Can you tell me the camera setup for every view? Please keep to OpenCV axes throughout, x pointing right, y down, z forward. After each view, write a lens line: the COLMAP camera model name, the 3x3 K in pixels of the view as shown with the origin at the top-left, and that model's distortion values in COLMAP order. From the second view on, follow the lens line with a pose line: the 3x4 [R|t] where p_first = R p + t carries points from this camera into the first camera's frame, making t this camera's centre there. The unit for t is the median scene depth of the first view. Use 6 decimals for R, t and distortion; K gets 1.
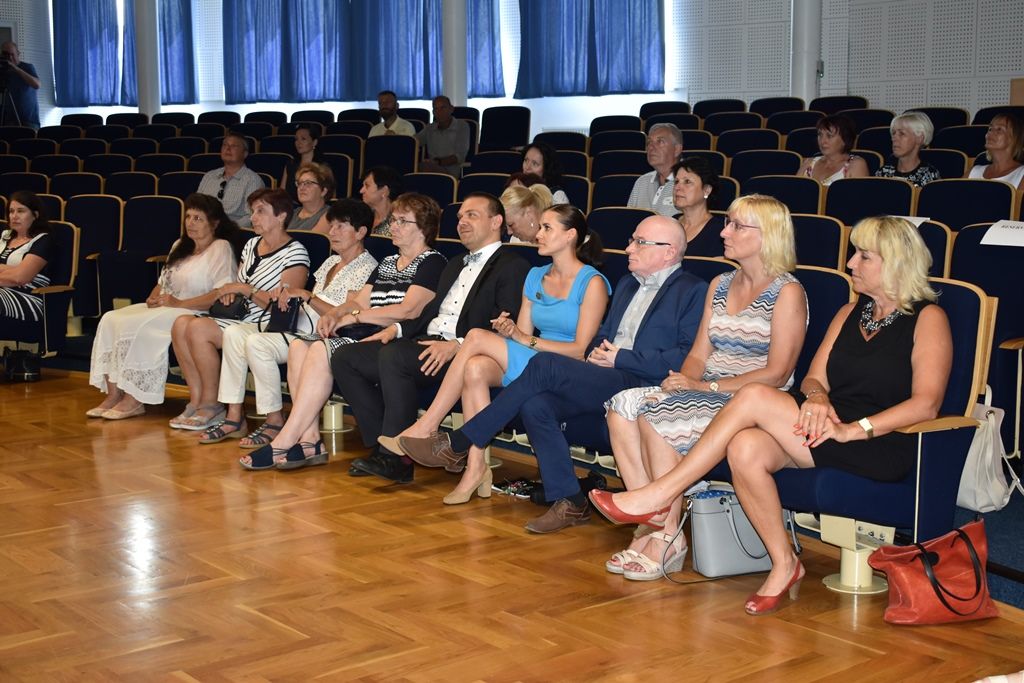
lens RADIAL K [[1415.7, 0, 512.0], [0, 1415.7, 341.5], [0, 0, 1]] dist [-0.026712, -0.003960]
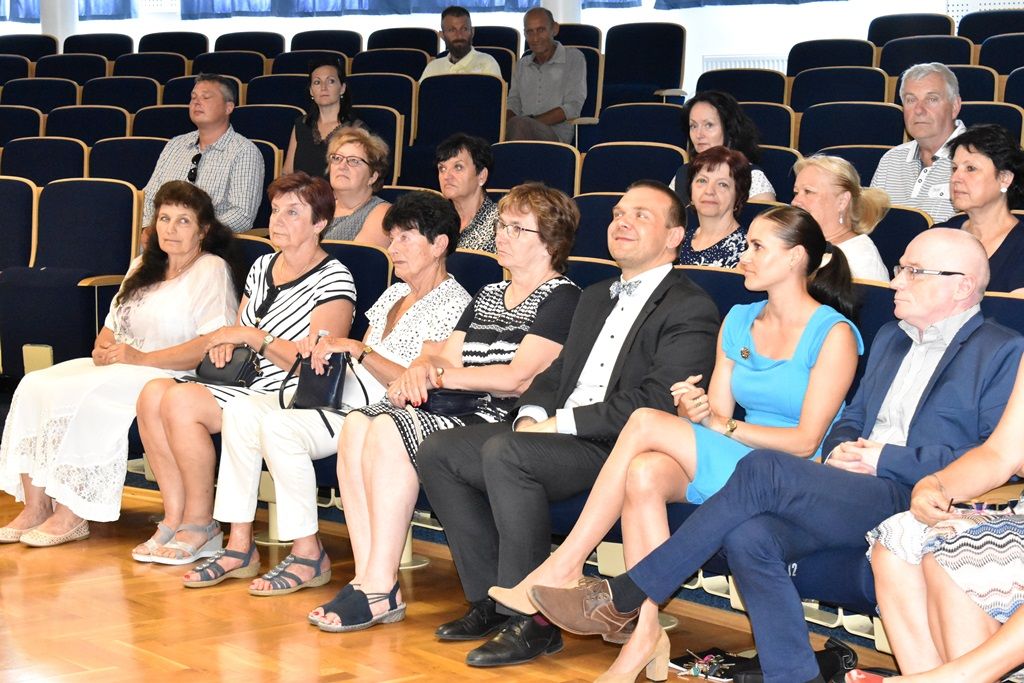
lens RADIAL K [[2350.6, 0, 512.0], [0, 2350.6, 341.5], [0, 0, 1]] dist [0.077633, 0.106170]
pose [[0.998955, -0.000778, -0.045700, -0.023528], [-0.000228, 0.999758, -0.022010, -0.010239], [0.045706, 0.021997, 0.998713, -0.022468]]
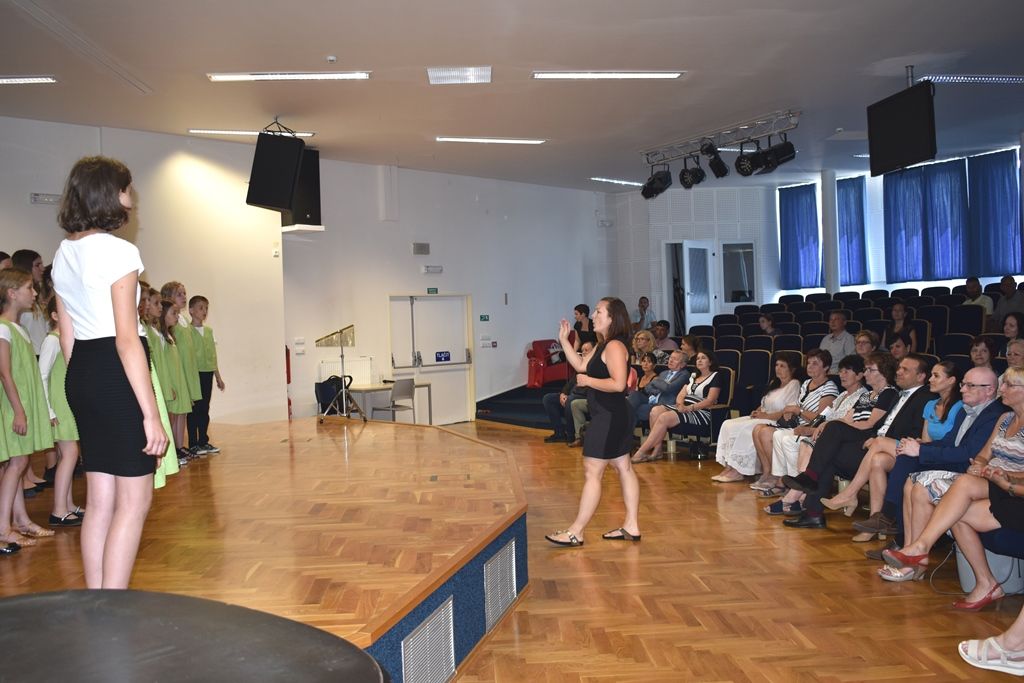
lens RADIAL K [[1010.7, 0, 512.0], [0, 1010.7, 341.5], [0, 0, 1]] dist [-0.081291, 0.003898]
pose [[0.796154, -0.017712, -0.604835, 0.221118], [-0.042296, 0.995497, -0.084828, -0.001251], [0.603614, 0.093119, 0.791820, -0.130266]]
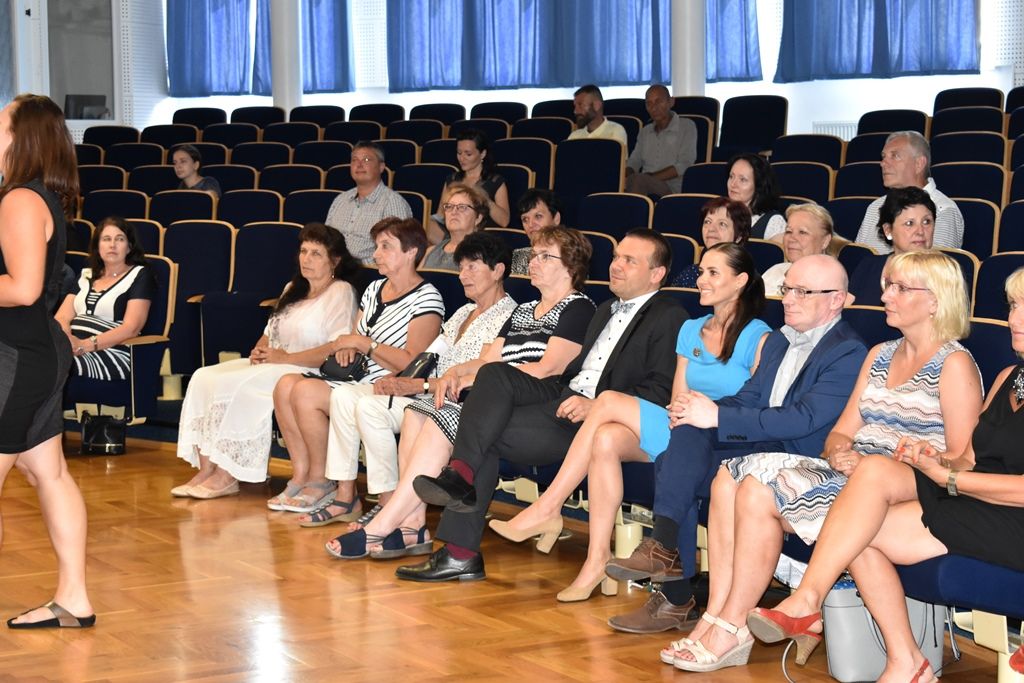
lens RADIAL K [[2138.8, 0, 512.0], [0, 2138.8, 341.5], [0, 0, 1]] dist [0.028284, 0.273154]
pose [[0.986911, 0.007336, -0.161099, 0.078918], [-0.013470, 0.999224, -0.037018, 0.006024], [0.160702, 0.038704, 0.986244, -0.168950]]
